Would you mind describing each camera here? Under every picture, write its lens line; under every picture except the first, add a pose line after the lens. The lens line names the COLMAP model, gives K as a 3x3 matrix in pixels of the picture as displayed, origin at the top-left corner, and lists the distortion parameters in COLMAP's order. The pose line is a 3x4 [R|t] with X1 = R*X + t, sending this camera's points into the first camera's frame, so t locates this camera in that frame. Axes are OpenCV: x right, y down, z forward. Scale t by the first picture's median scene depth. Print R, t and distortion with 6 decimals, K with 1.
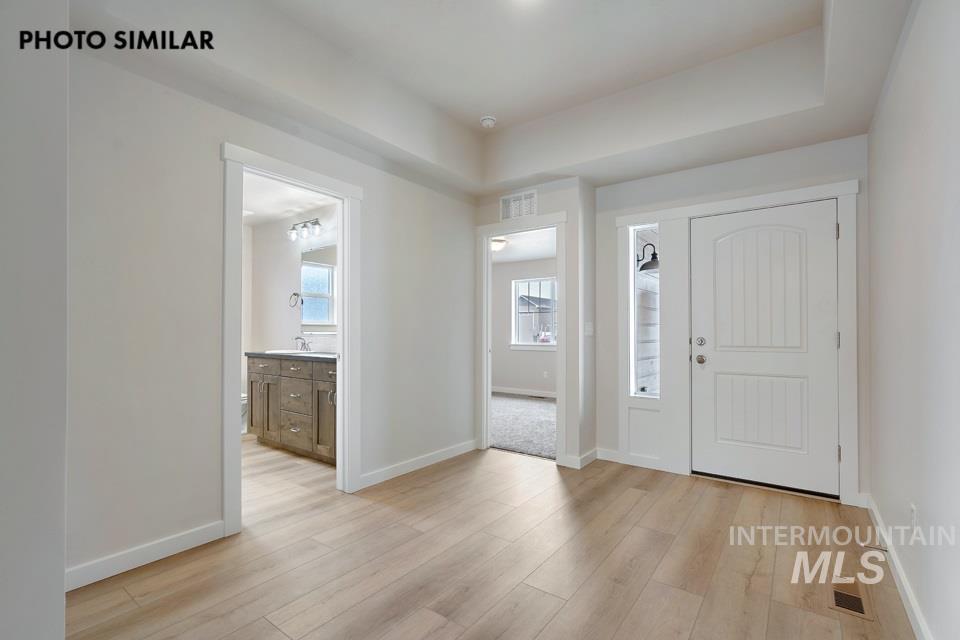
lens RADIAL K [[435.1, 0, 479.3], [0, 435.1, 326.1], [0, 0, 1]] dist [-0.001517, -0.000095]
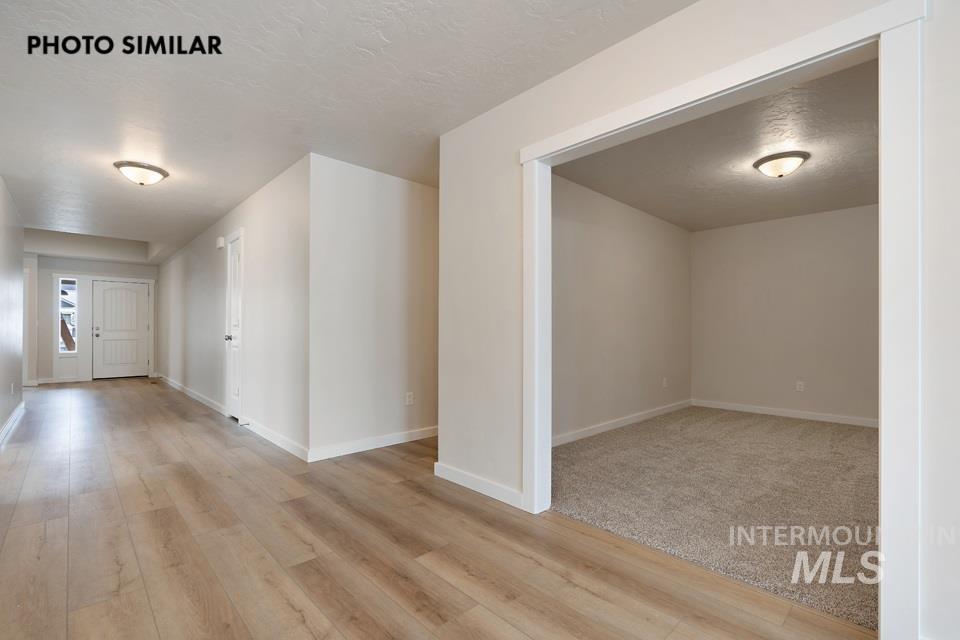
lens RADIAL K [[435.1, 0, 478.0], [0, 435.1, 324.2], [0, 0, 1]] dist [-0.001517, -0.000095]
pose [[0.176399, 0.009969, 0.984268, -1.645285], [-0.006698, 0.999938, -0.008927, 0.018379], [-0.984296, -0.005018, 0.176455, -1.695060]]
